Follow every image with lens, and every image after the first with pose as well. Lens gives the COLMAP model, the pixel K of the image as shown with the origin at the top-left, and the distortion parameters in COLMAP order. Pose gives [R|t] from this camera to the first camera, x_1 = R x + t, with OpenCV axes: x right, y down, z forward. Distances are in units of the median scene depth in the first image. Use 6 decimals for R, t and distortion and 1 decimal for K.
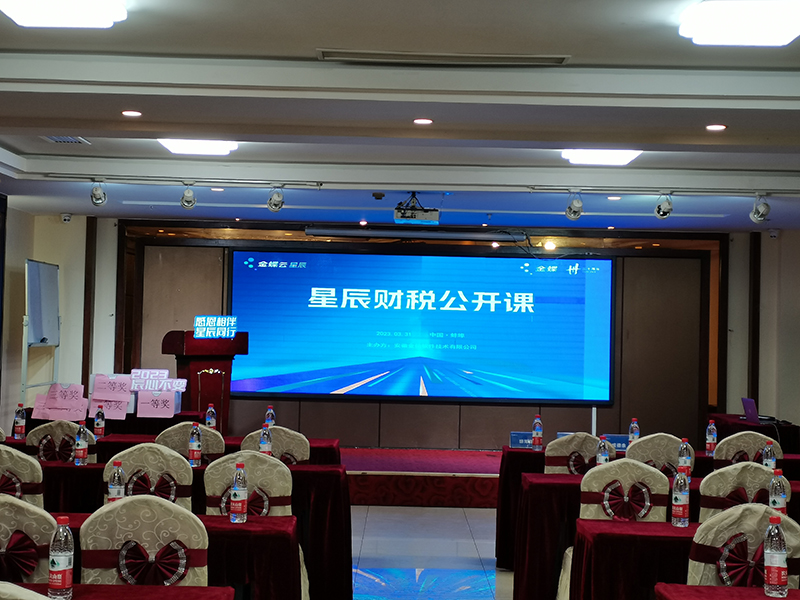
lens RADIAL K [[1321.6, 0, 401.6], [0, 1321.6, 298.9], [0, 0, 1]] dist [0.096532, 0.000000]
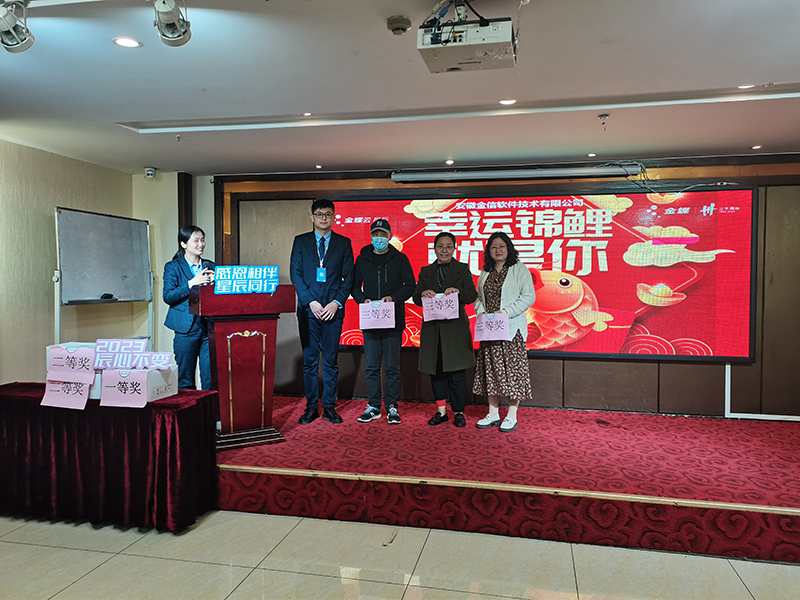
lens RADIAL K [[607.1, 0, 383.6], [0, 607.1, 294.3], [0, 0, 1]] dist [0.030696, 0.007564]
pose [[0.970605, -0.013342, -0.240310, 0.027621], [0.024177, 0.998817, 0.042196, 0.015491], [0.239463, -0.046765, 0.969779, 0.618380]]
